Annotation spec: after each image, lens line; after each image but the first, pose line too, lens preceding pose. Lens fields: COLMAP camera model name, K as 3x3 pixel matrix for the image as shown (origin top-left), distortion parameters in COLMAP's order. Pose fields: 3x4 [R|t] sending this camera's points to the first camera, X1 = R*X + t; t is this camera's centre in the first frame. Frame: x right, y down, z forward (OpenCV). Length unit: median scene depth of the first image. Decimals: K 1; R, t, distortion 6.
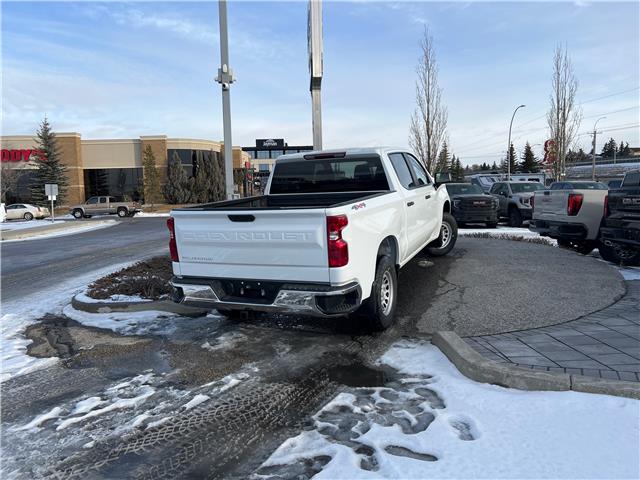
lens RADIAL K [[475.6, 0, 320.0], [0, 475.6, 240.0], [0, 0, 1]] dist [0.055929, -0.060106]
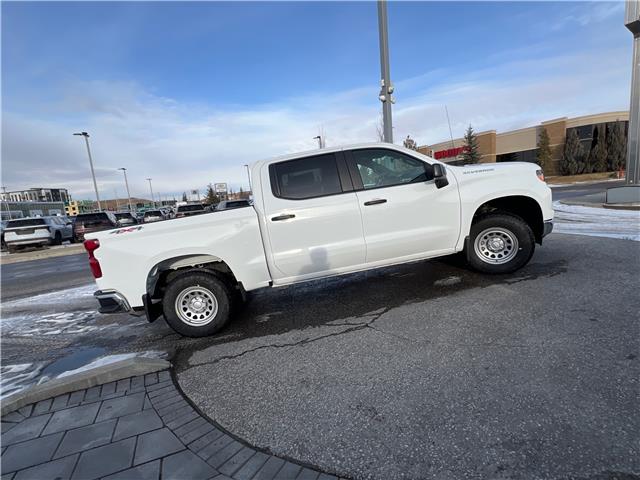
lens RADIAL K [[306.4, 0, 320.0], [0, 306.4, 240.0], [0, 0, 1]] dist [0.001459, 0.000445]
pose [[0.488550, 0.111164, -0.865426, 0.943102], [-0.001145, 0.991932, 0.126767, -0.139237], [0.872535, -0.060941, 0.484735, 0.992367]]
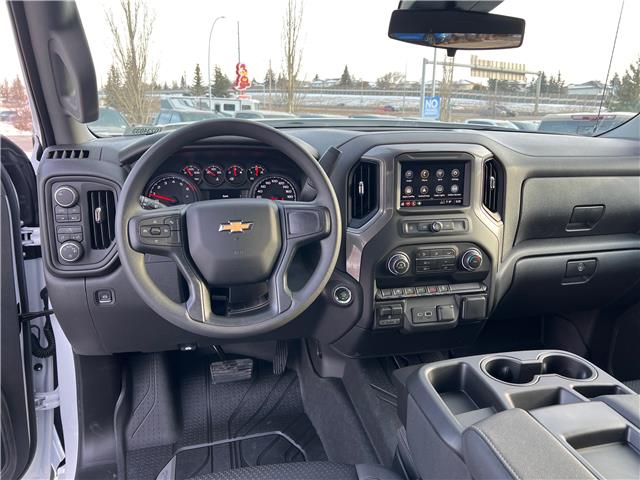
lens RADIAL K [[480.4, 0, 320.0], [0, 480.4, 240.0], [0, 0, 1]] dist [0.051547, -0.083471]
pose [[0.796543, -0.112374, 0.594047, 0.008148], [0.017639, 0.986476, 0.162957, -0.219182], [-0.604325, -0.119324, 0.787752, 1.551509]]
